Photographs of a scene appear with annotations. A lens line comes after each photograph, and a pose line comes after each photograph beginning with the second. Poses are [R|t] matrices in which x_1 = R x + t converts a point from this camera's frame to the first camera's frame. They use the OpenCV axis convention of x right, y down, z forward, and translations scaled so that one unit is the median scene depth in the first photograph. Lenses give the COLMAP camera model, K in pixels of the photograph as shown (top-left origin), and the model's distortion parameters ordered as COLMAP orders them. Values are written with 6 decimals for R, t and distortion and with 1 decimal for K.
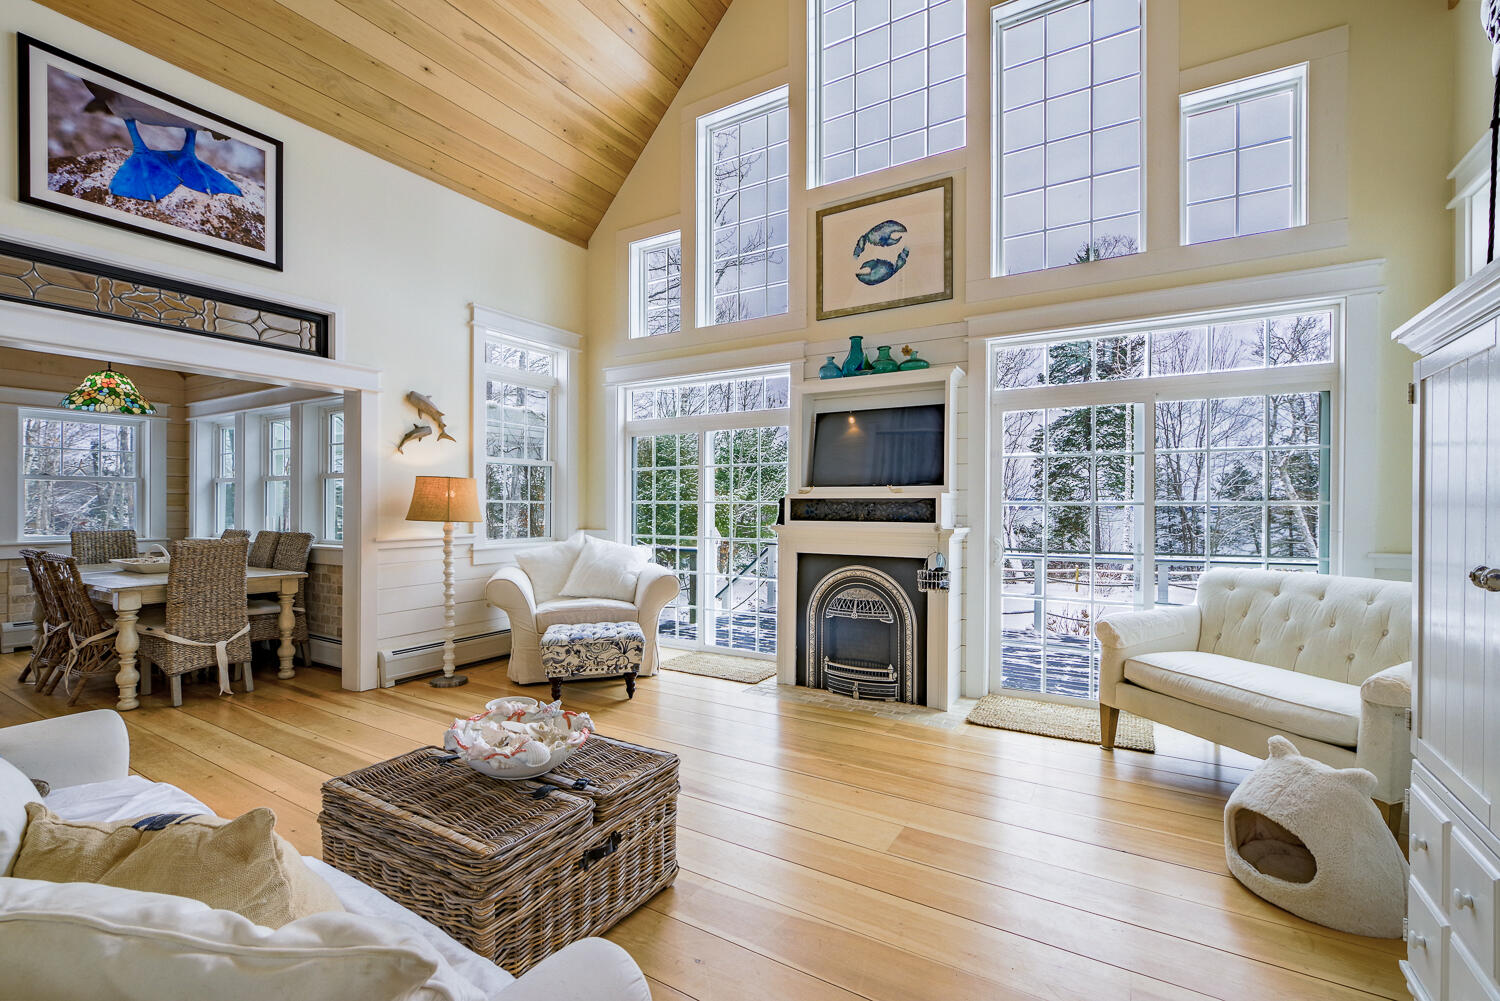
lens RADIAL K [[651.6, 0, 754.1], [0, 651.6, 508.3], [0, 0, 1]] dist [-0.003700, 0.000663]
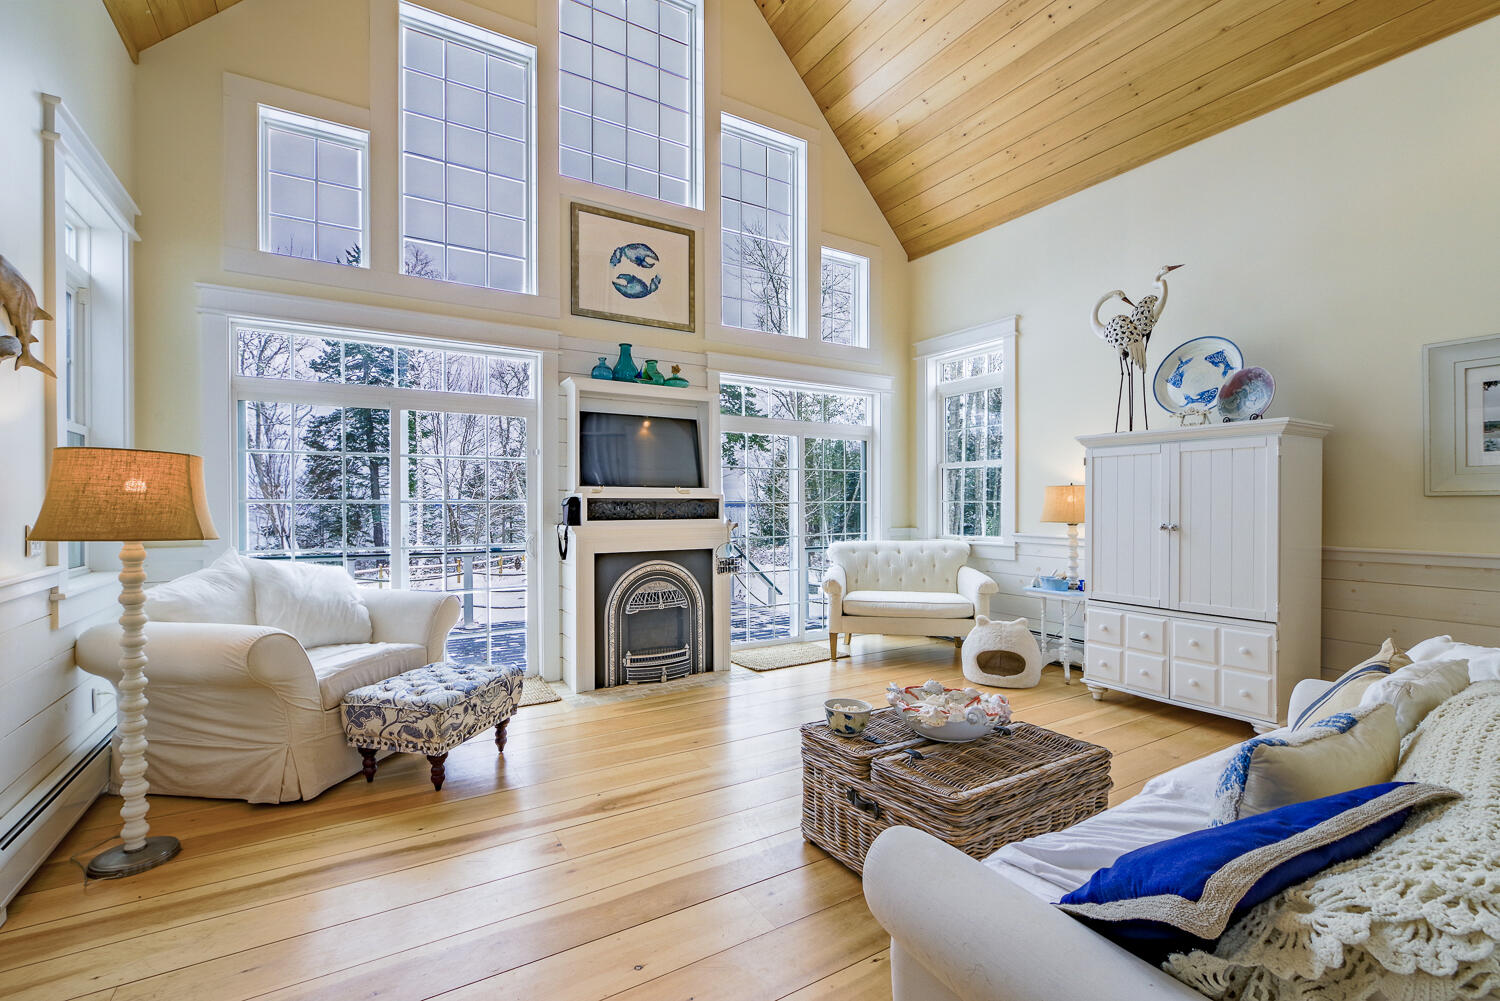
lens RADIAL K [[651.6, 0, 734.9], [0, 651.6, 508.2], [0, 0, 1]] dist [-0.003700, 0.000663]
pose [[0.472550, -0.009129, 0.881257, -0.721804], [0.006731, 0.999955, 0.006749, -0.005243], [-0.881278, 0.002742, 0.472590, 0.366596]]
